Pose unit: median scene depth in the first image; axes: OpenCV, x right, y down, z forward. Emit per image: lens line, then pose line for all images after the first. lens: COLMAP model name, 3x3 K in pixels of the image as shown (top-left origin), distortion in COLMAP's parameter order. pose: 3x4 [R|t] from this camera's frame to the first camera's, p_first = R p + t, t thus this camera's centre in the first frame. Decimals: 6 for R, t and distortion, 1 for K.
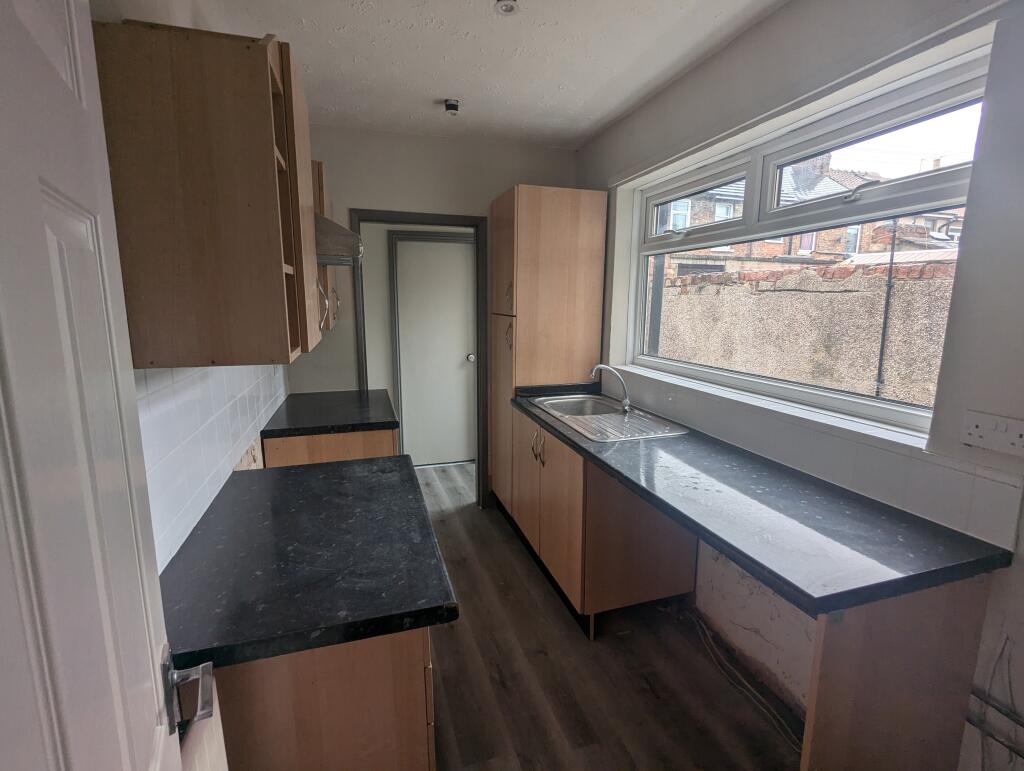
lens RADIAL K [[471.7, 0, 502.6], [0, 471.7, 378.7], [0, 0, 1]] dist [-0.001379, 0.000195]
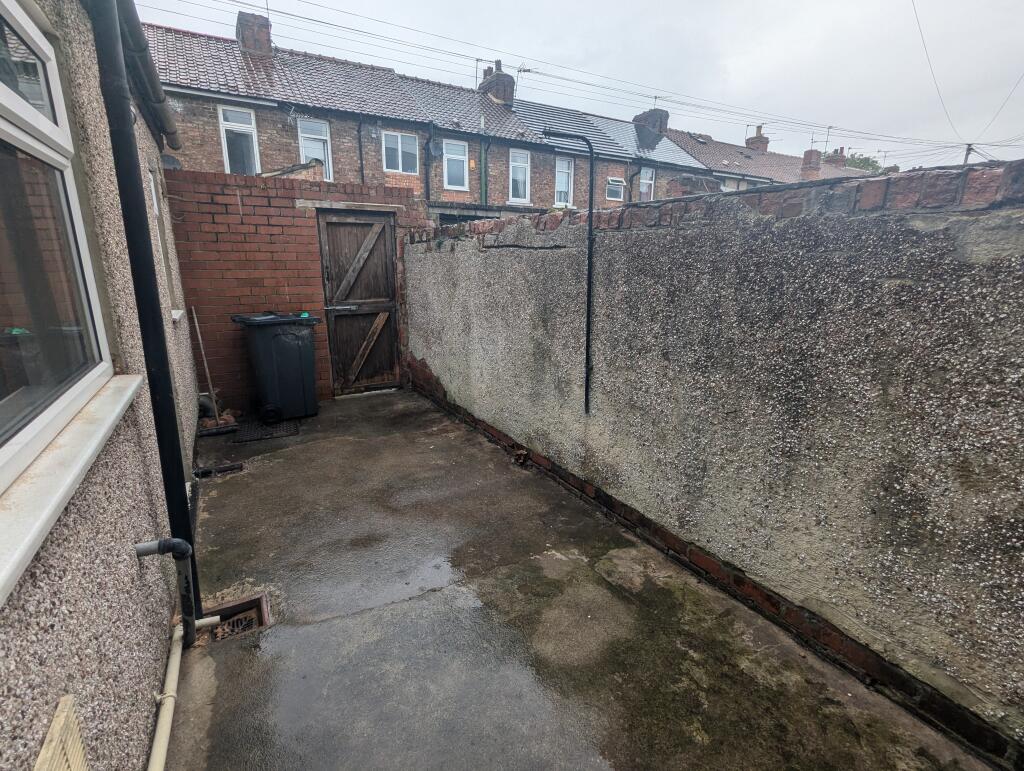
lens RADIAL K [[471.7, 0, 502.6], [0, 471.7, 378.7], [0, 0, 1]] dist [-0.001379, 0.000195]
pose [[0.973018, -0.055816, 0.223878, 0.435178], [0.037278, 0.995580, 0.086198, -0.042297], [-0.227700, -0.075526, 0.970798, 0.258076]]
